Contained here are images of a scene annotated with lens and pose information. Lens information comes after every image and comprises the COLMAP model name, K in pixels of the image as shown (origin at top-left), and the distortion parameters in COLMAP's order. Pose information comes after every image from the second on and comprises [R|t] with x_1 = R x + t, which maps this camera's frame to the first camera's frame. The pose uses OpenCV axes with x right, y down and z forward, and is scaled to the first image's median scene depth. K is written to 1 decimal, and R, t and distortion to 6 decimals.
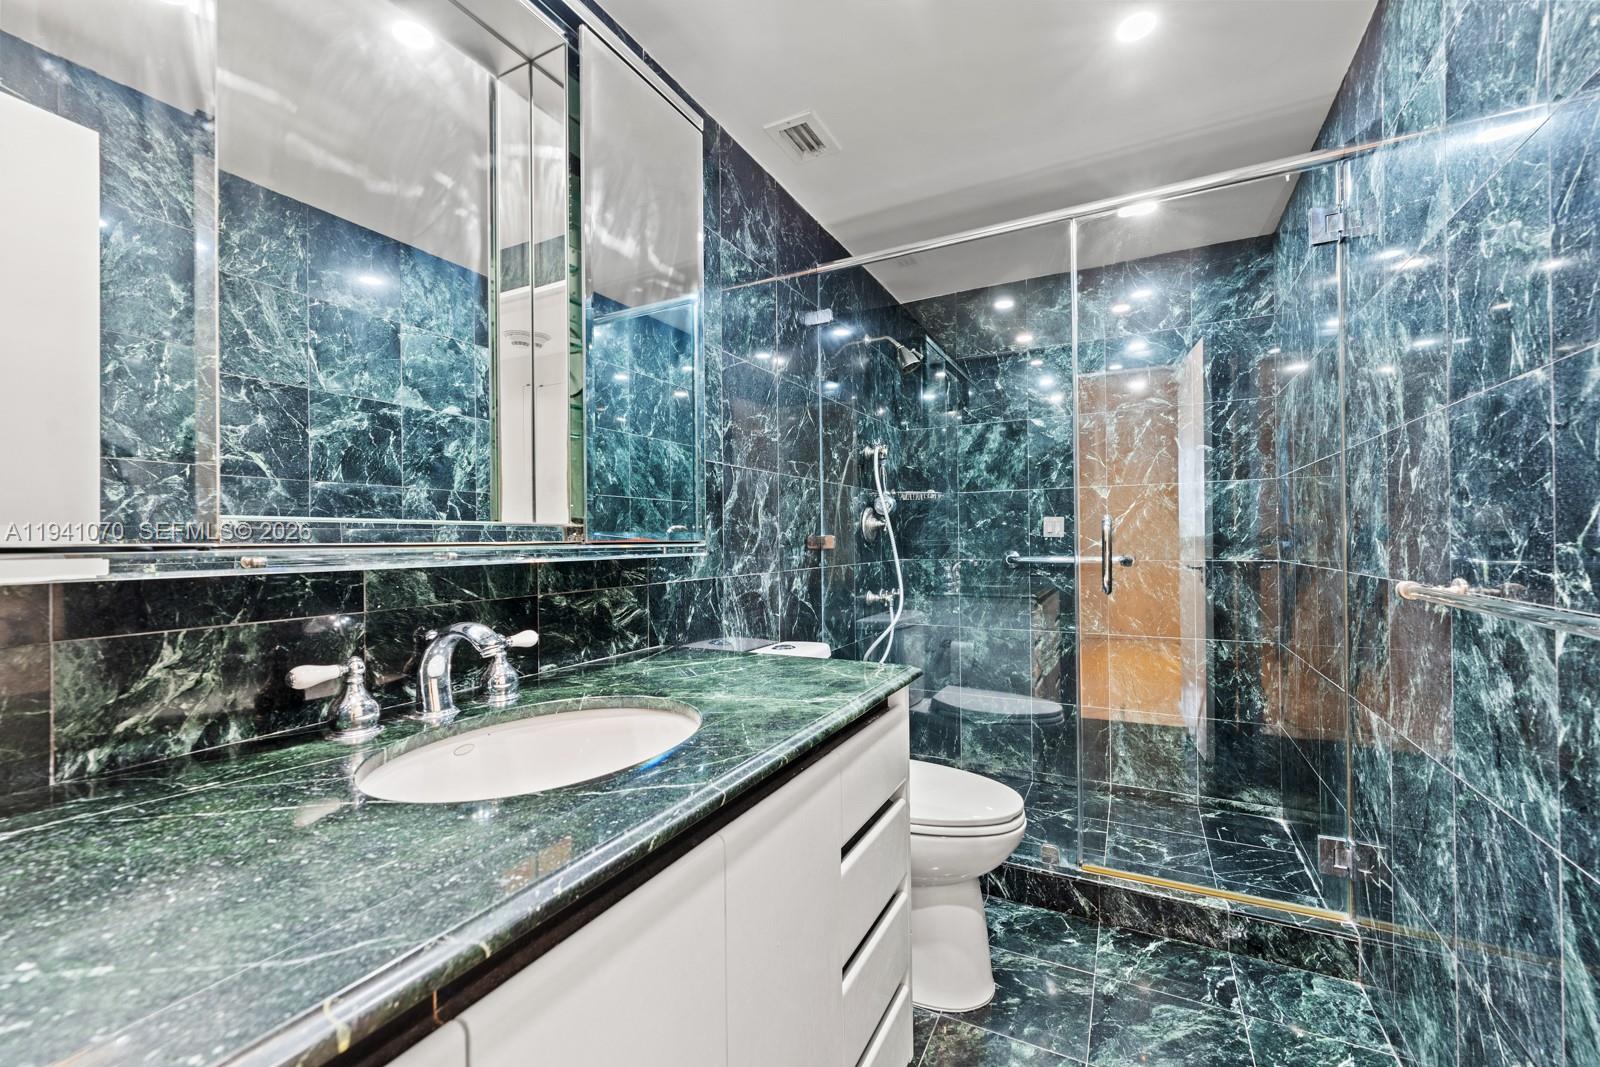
lens RADIAL K [[648.2, 0, 794.5], [0, 648.2, 540.9], [0, 0, 1]] dist [-0.001353, -0.000315]
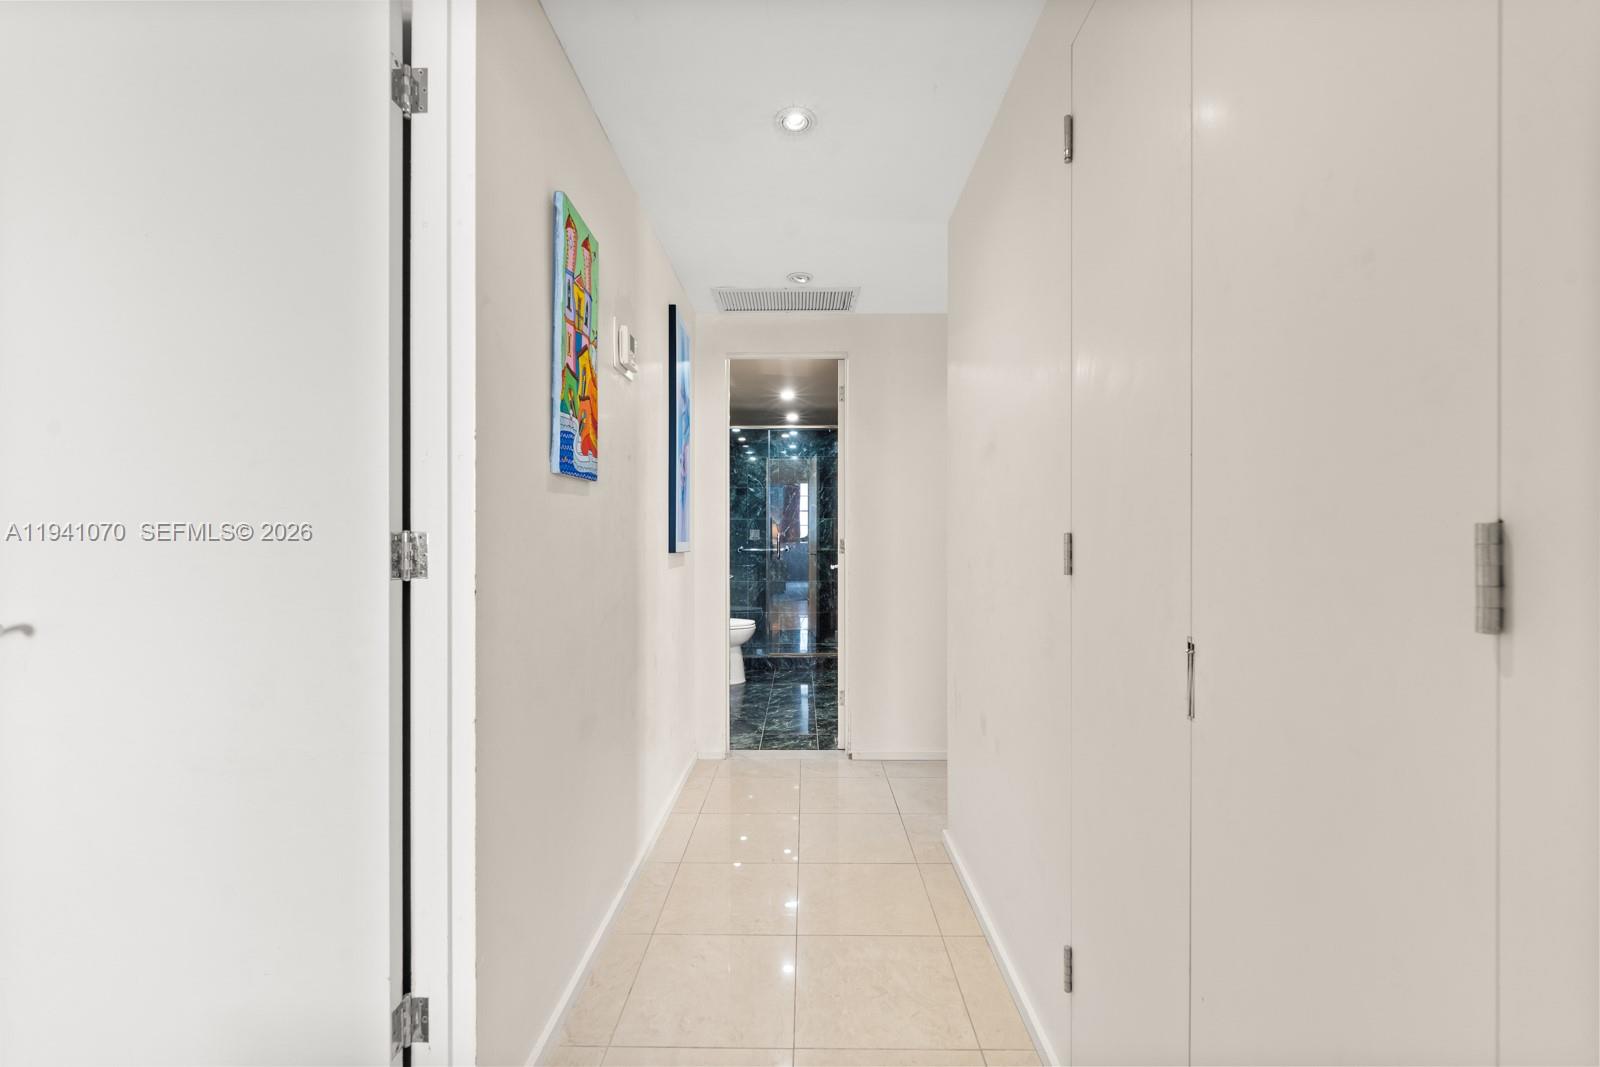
lens RADIAL K [[648.2, 0, 794.5], [0, 648.2, 540.9], [0, 0, 1]] dist [-0.001353, -0.000315]
pose [[0.891147, 0.003425, 0.453703, -0.523356], [-0.008558, 0.999920, 0.009261, -0.026363], [-0.453635, -0.012136, 0.891105, -1.100810]]
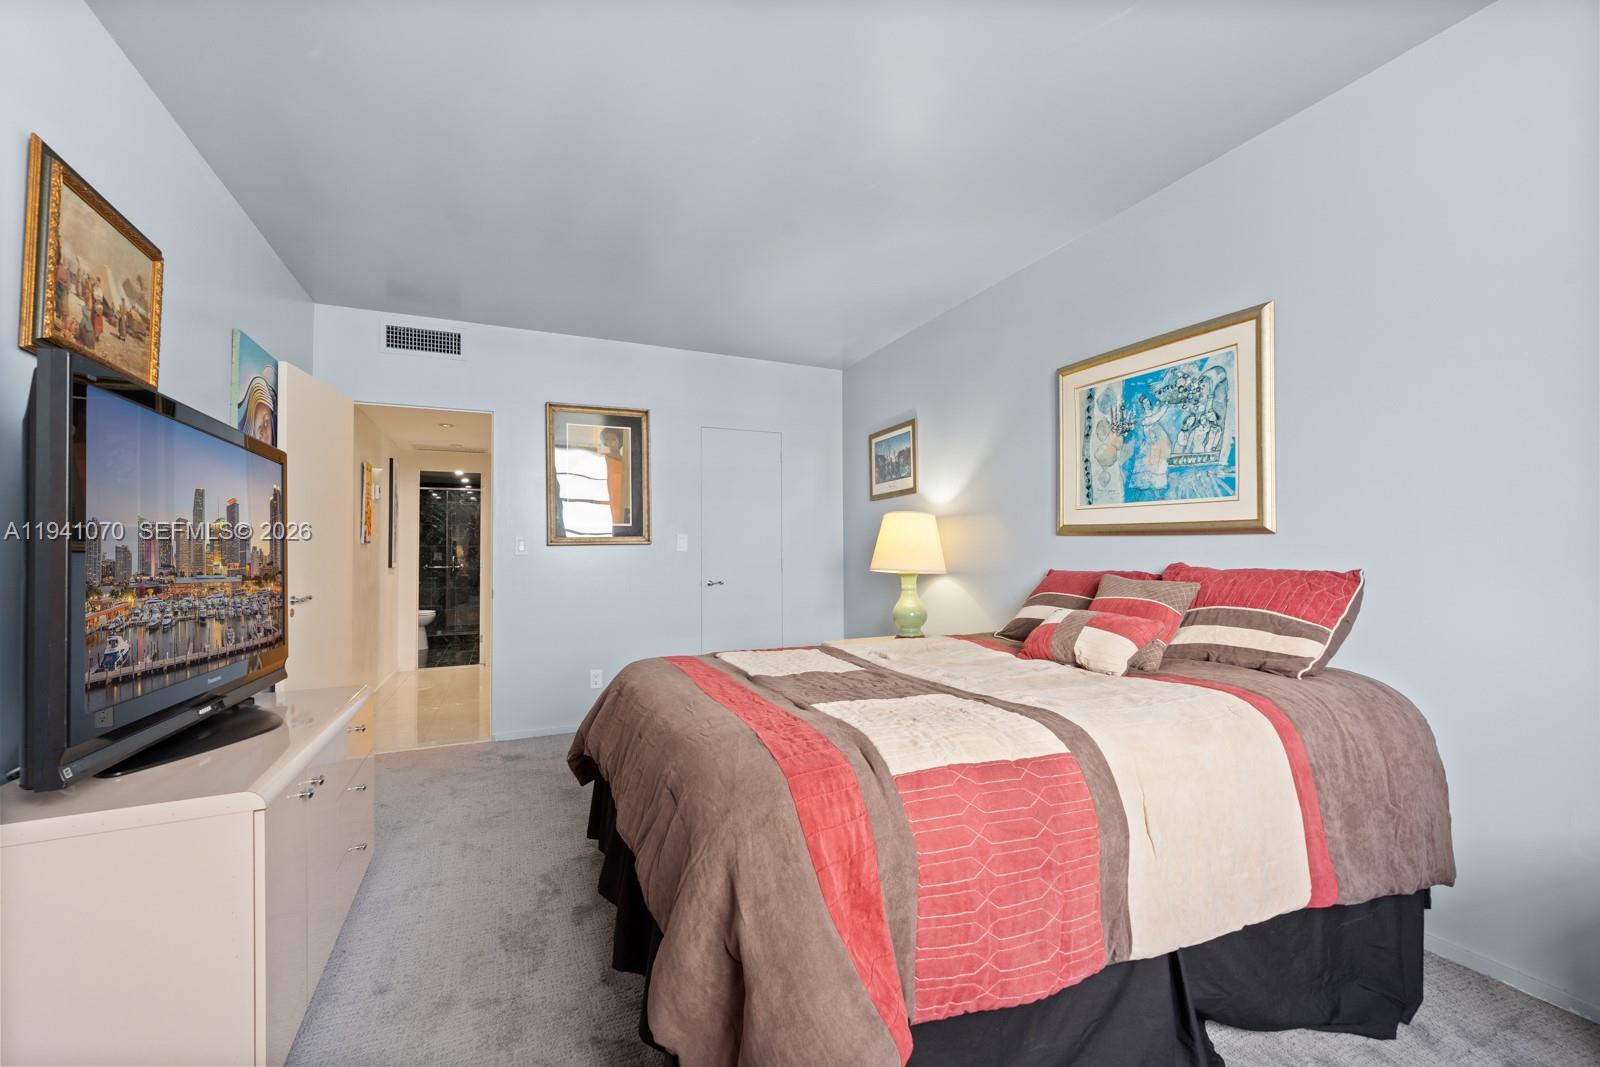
lens RADIAL K [[648.2, 0, 794.5], [0, 648.2, 540.9], [0, 0, 1]] dist [-0.001353, -0.000315]
pose [[0.620593, 0.020454, 0.783866, -1.093194], [-0.007116, 0.999765, -0.020454, -0.052006], [-0.784101, 0.007115, 0.620593, -2.528696]]
